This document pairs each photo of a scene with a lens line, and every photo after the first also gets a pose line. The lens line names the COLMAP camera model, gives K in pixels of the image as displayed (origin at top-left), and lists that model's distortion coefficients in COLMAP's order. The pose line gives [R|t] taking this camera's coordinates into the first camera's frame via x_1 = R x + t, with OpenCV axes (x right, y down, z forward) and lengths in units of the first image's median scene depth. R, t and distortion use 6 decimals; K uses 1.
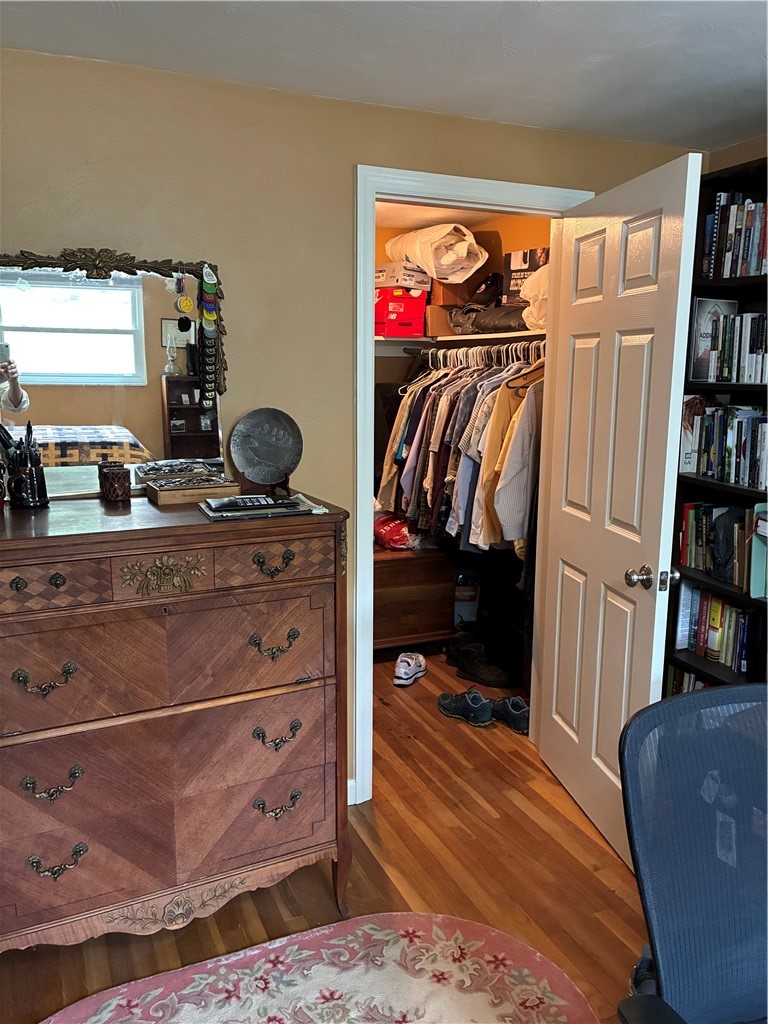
lens RADIAL K [[780.0, 0, 384.2], [0, 780.0, 502.4], [0, 0, 1]] dist [0.055452, -0.080021]
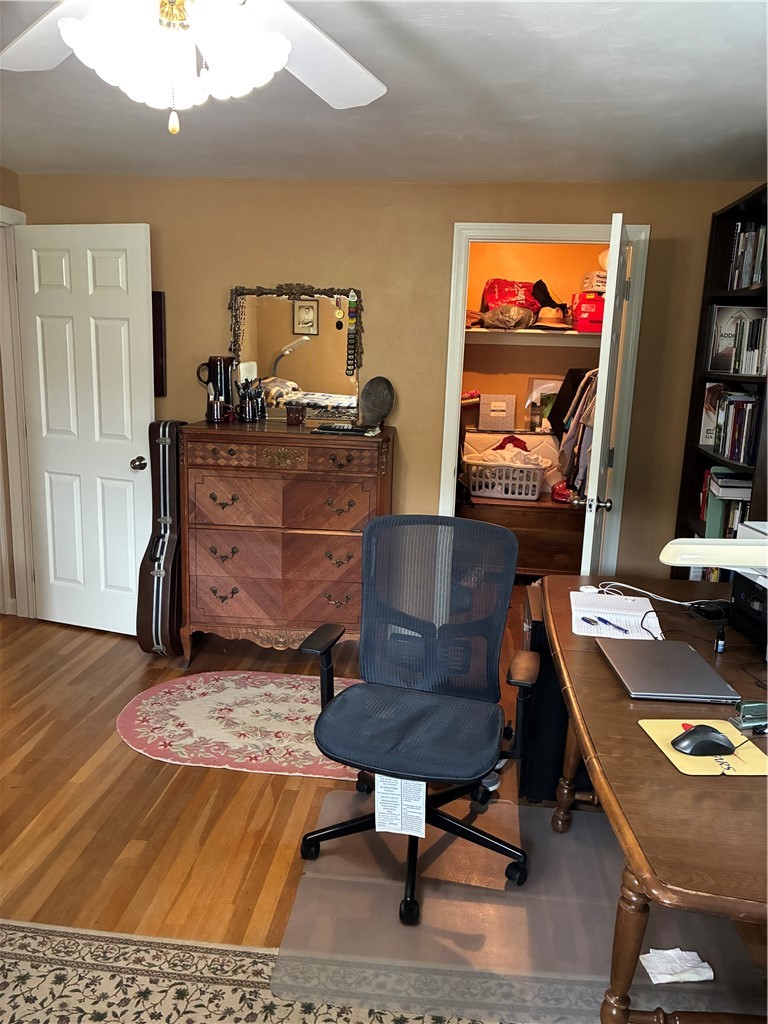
lens RADIAL K [[780.0, 0, 387.1], [0, 780.0, 512.2], [0, 0, 1]] dist [0.055452, -0.080021]
pose [[0.862182, 0.127096, -0.490397, 0.817402], [-0.114766, 0.991853, 0.055284, 0.082129], [0.493428, 0.008616, 0.869744, -0.490983]]
